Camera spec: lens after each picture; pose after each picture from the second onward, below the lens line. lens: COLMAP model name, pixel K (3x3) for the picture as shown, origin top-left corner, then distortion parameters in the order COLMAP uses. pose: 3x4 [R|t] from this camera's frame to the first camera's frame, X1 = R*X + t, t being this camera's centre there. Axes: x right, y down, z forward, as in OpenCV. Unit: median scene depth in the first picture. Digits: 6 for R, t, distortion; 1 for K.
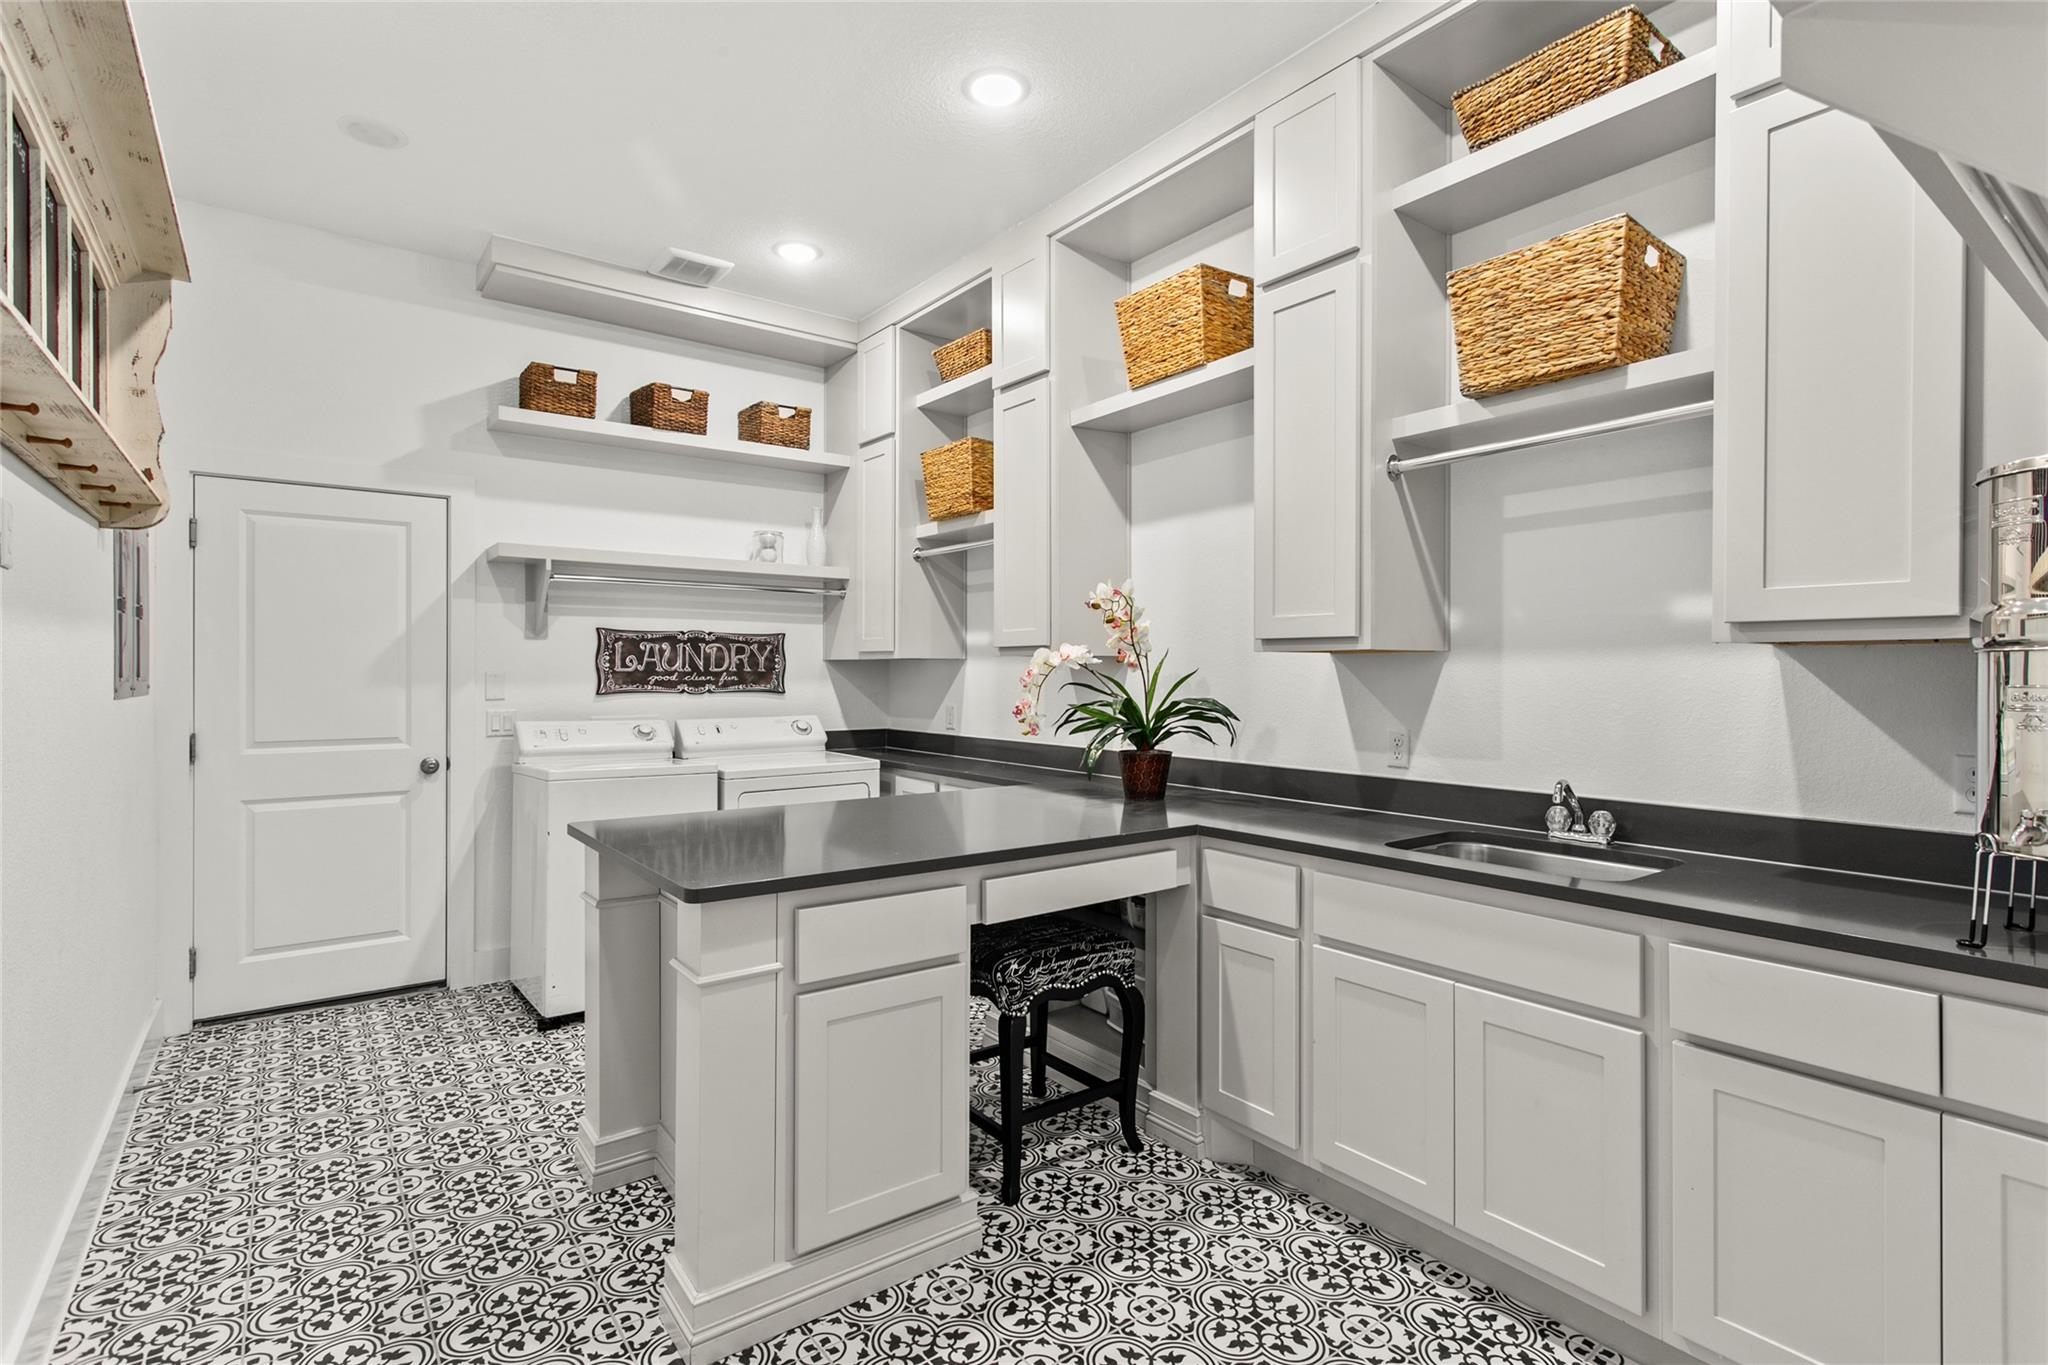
lens RADIAL K [[981.9, 0, 1024.0], [0, 981.9, 682.5], [0, 0, 1]] dist [-0.003443, 0.000080]
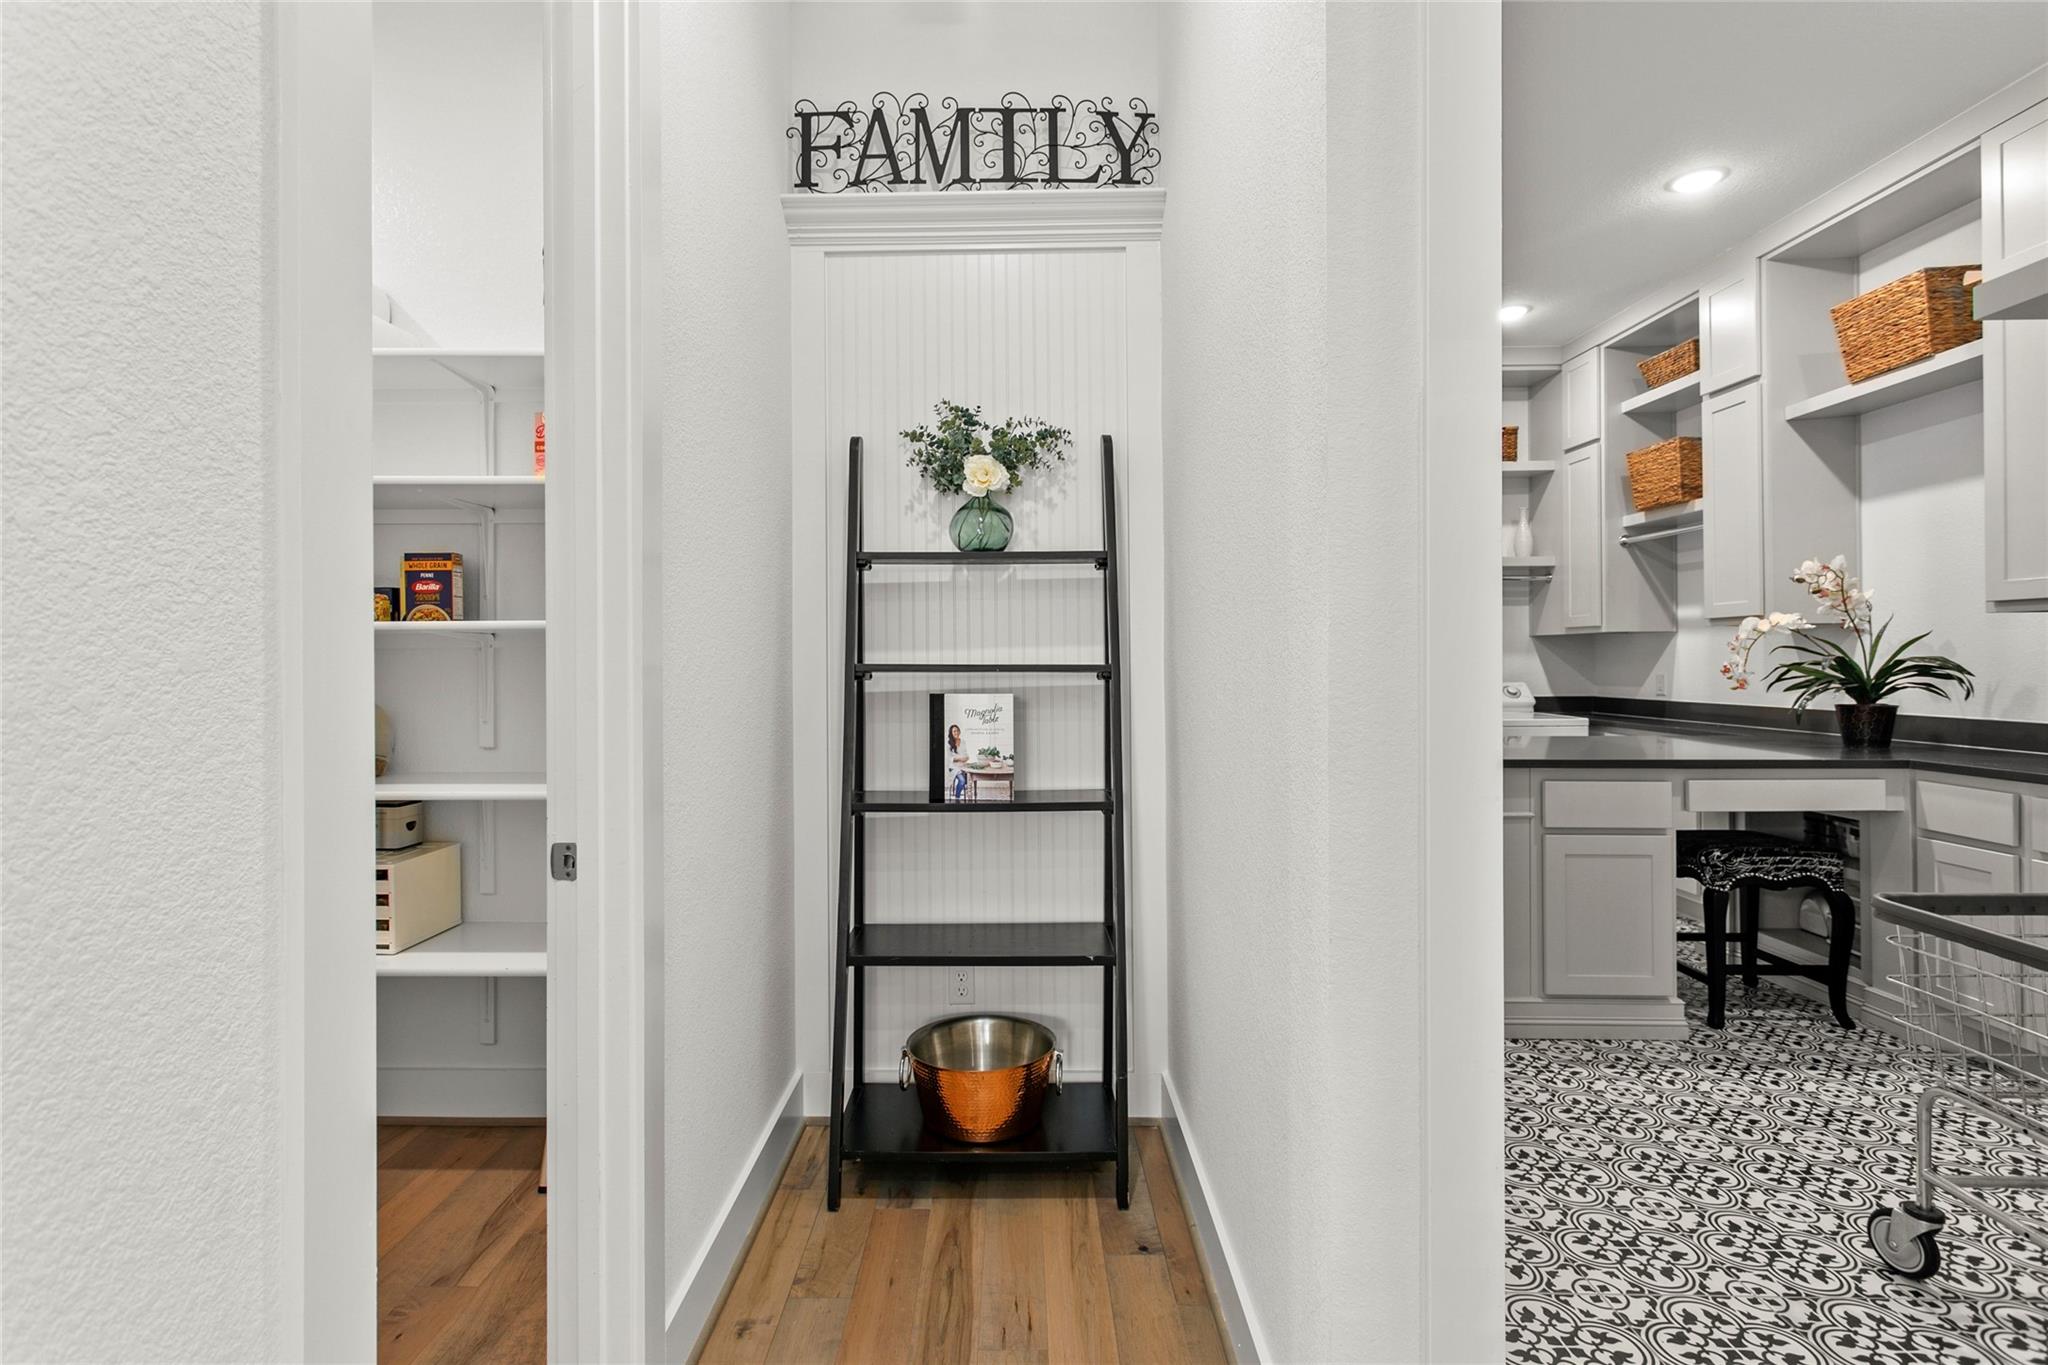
lens RADIAL K [[980.1, 0, 1001.8], [0, 980.1, 654.5], [0, 0, 1]] dist [0.003177, 0.001033]
pose [[0.784560, -0.010298, -0.619968, 0.042652], [-0.000149, 0.999859, -0.016797, 0.029768], [0.620053, 0.013271, 0.784447, -0.485997]]
